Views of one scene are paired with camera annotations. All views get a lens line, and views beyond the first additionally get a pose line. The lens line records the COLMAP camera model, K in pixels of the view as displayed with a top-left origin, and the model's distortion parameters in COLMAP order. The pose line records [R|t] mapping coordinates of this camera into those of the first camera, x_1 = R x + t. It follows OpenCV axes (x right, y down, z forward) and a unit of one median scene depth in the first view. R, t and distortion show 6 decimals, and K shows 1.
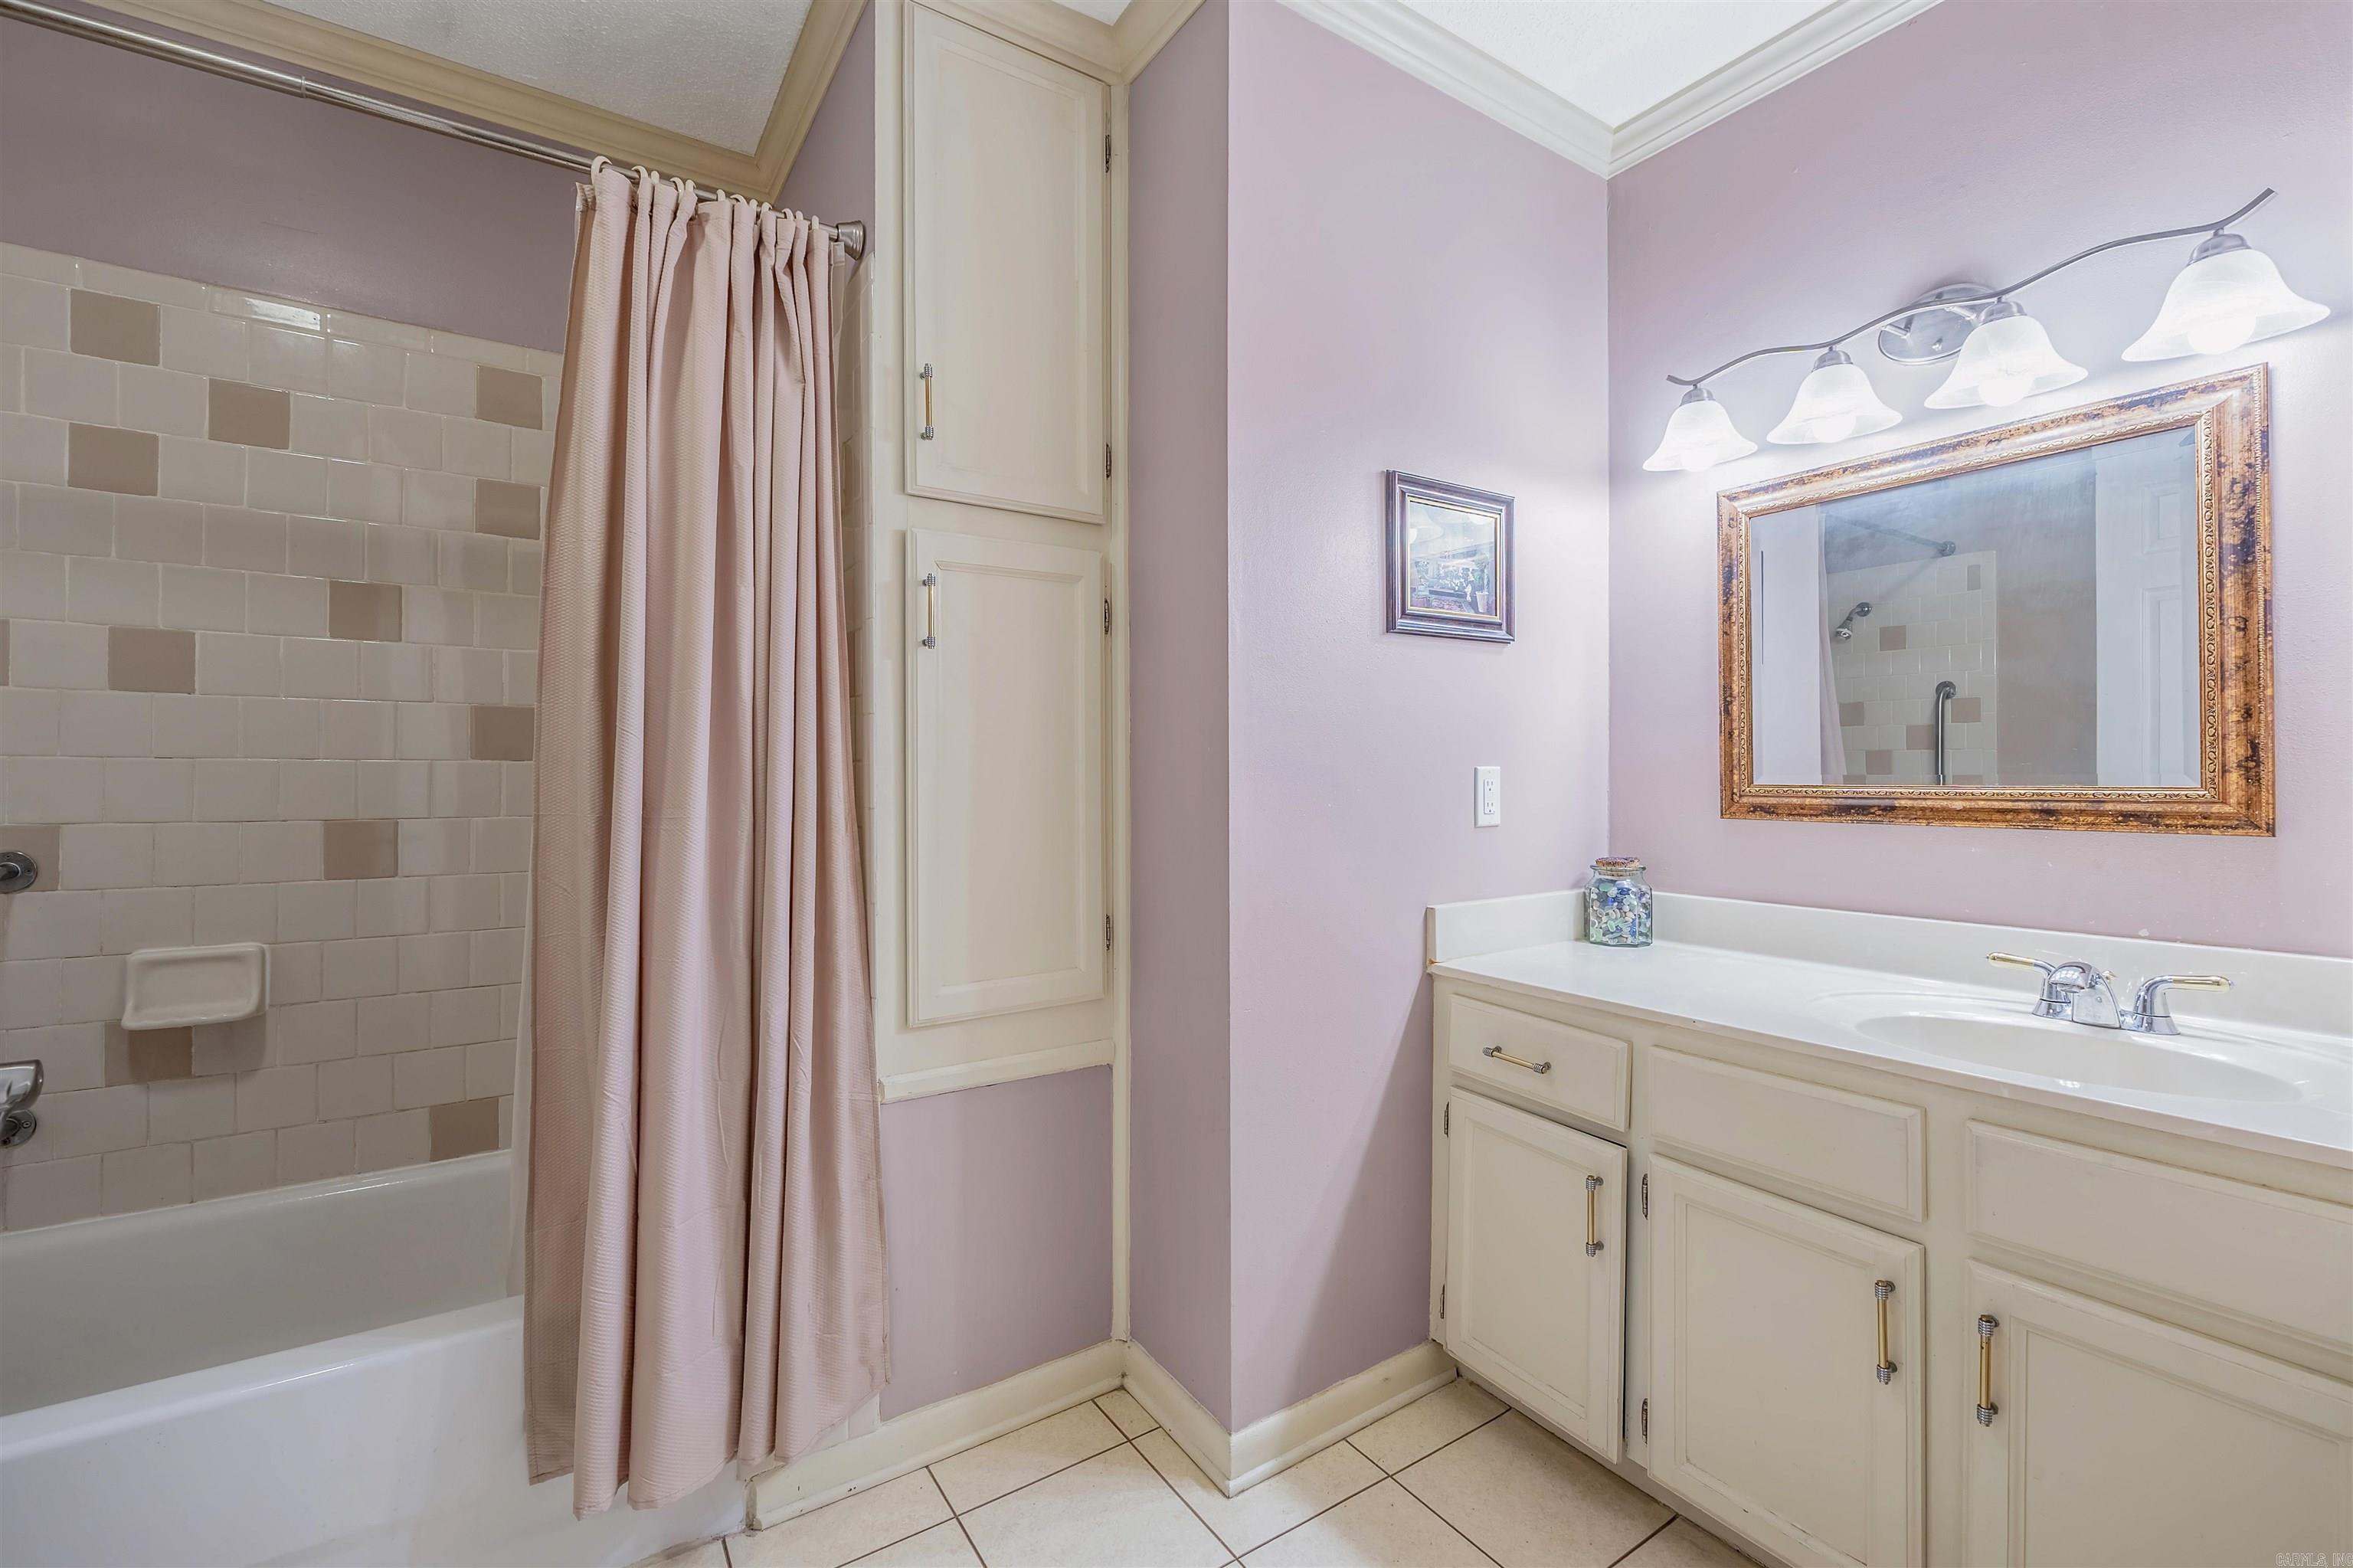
lens RADIAL K [[1009.3, 0, 1180.3], [0, 1009.3, 780.2], [0, 0, 1]] dist [-0.001214, 0.000547]
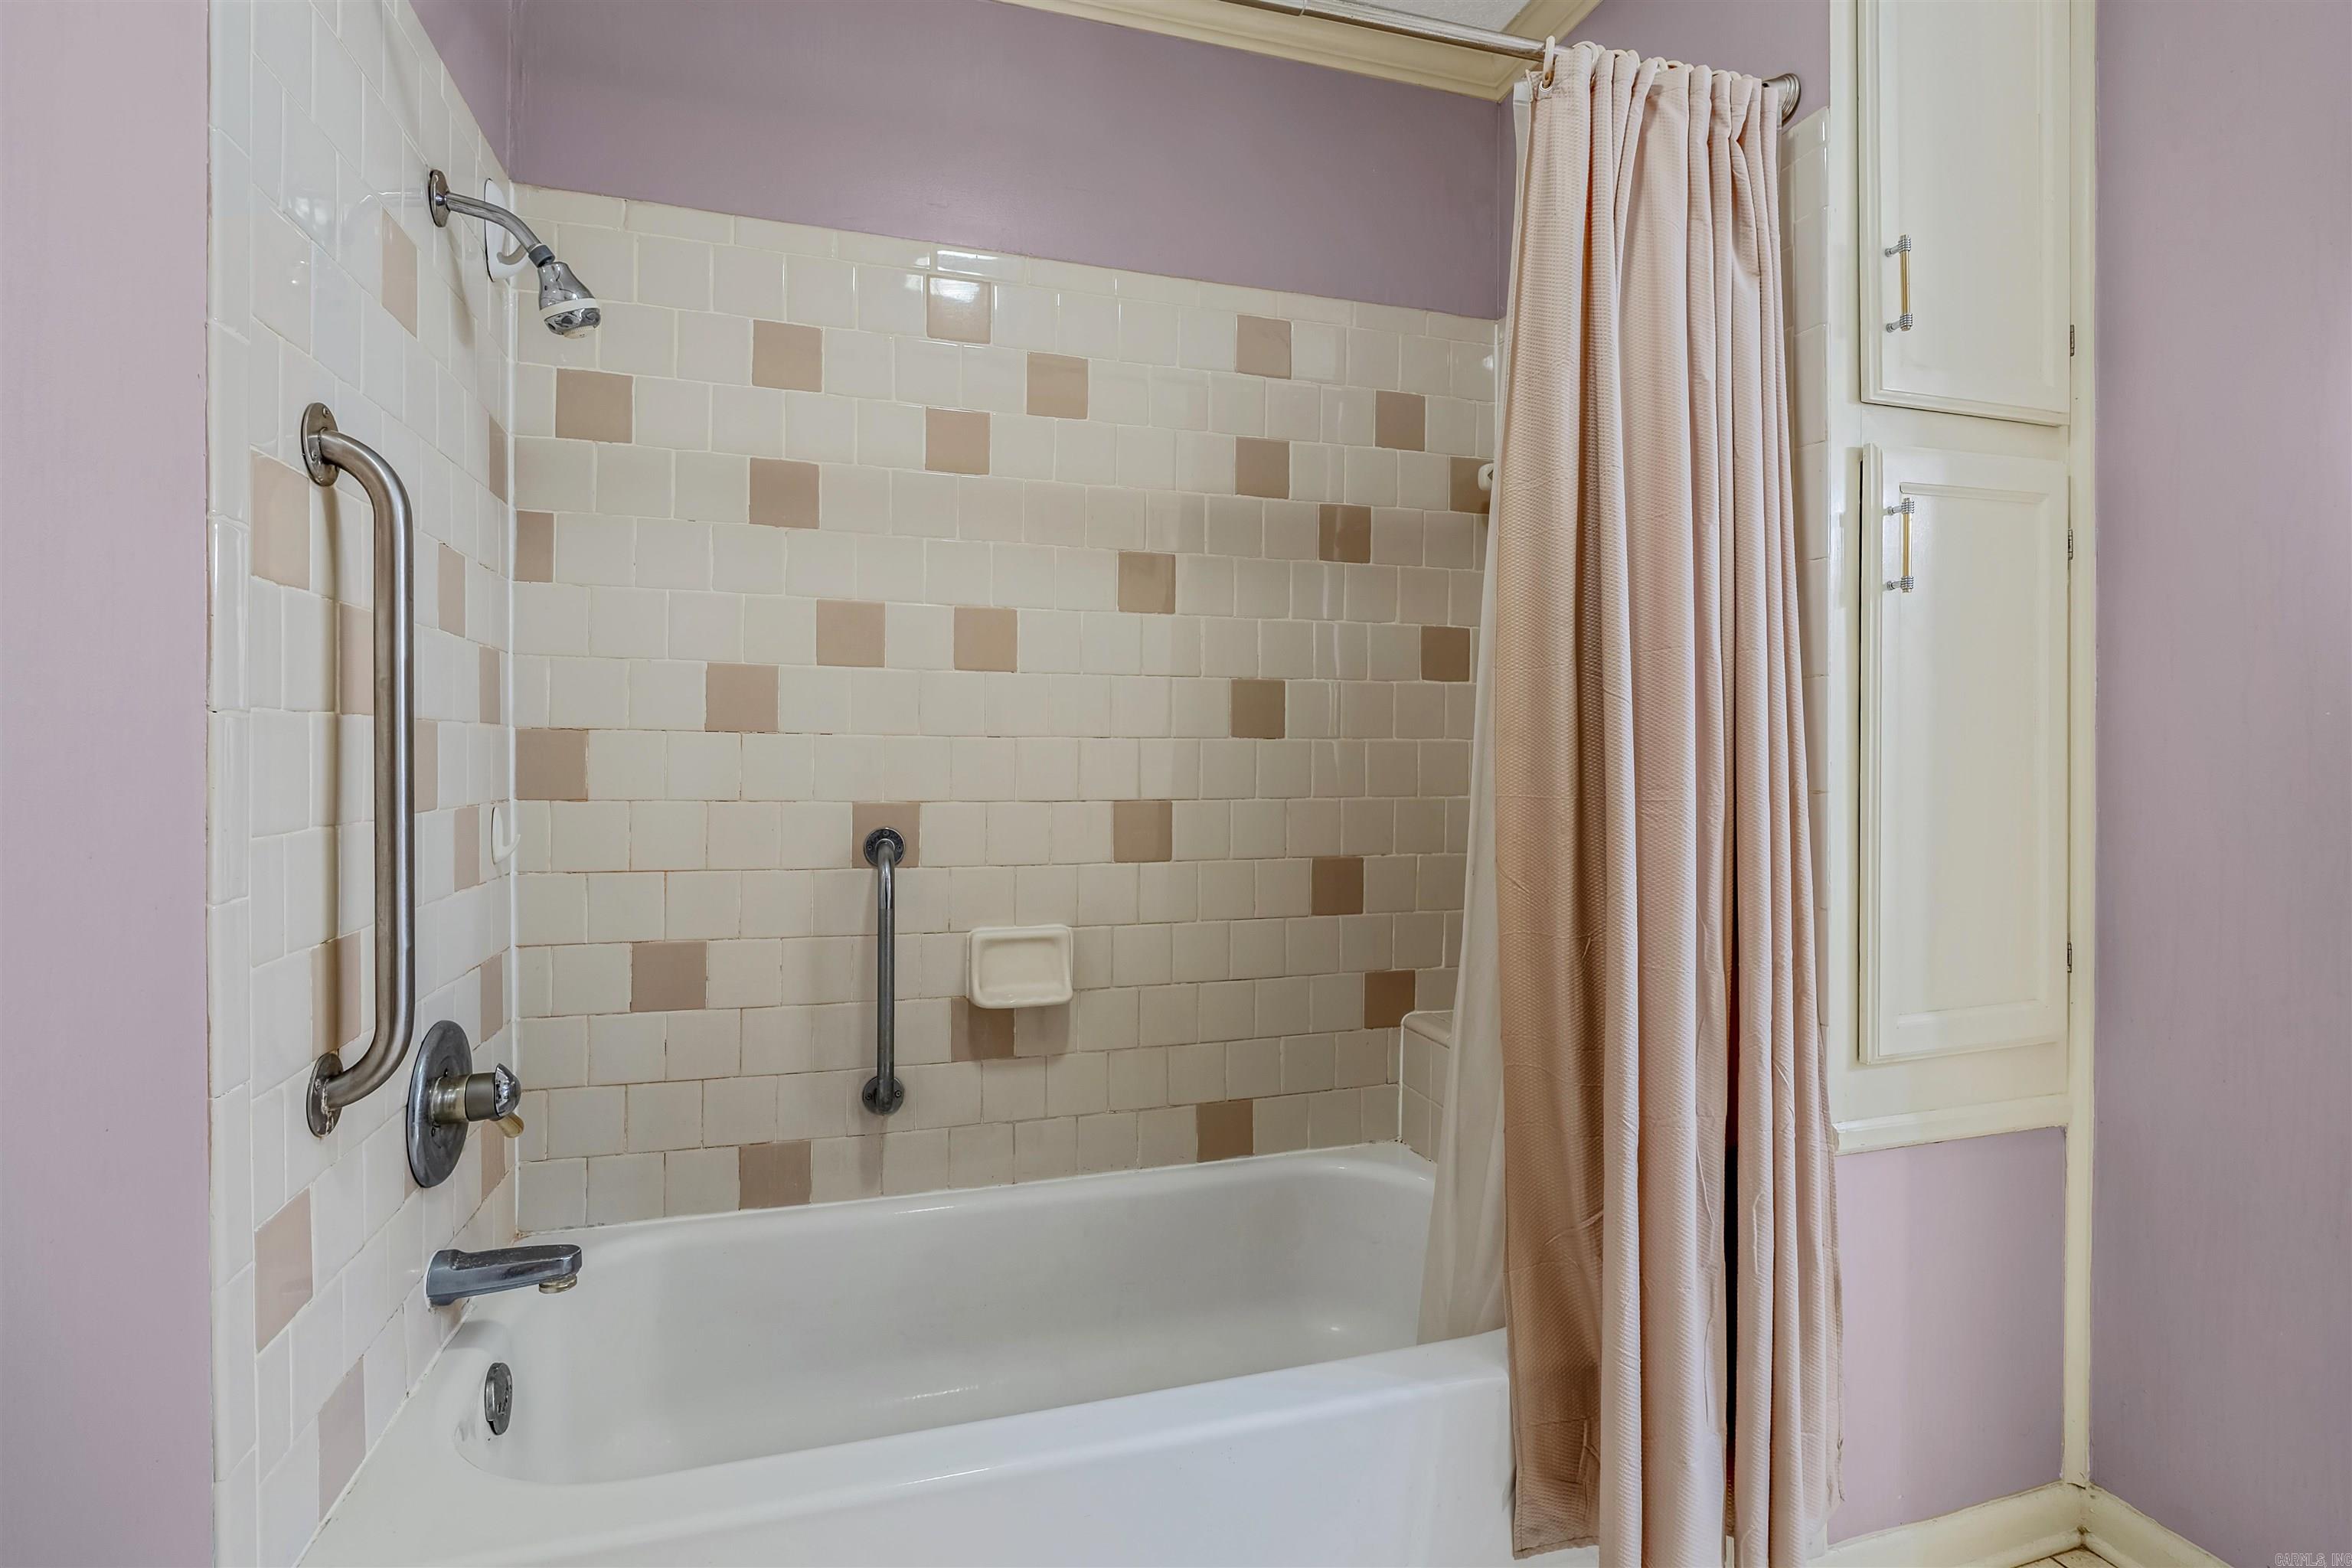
lens RADIAL K [[1108.0, 0, 1172.7], [0, 1108.0, 769.3], [0, 0, 1]] dist [0.000260, -0.002386]
pose [[0.959463, 0.001193, -0.281833, -0.523162], [-0.000153, 0.999993, 0.003710, 0.005832], [0.281835, -0.003516, 0.959456, -0.003444]]
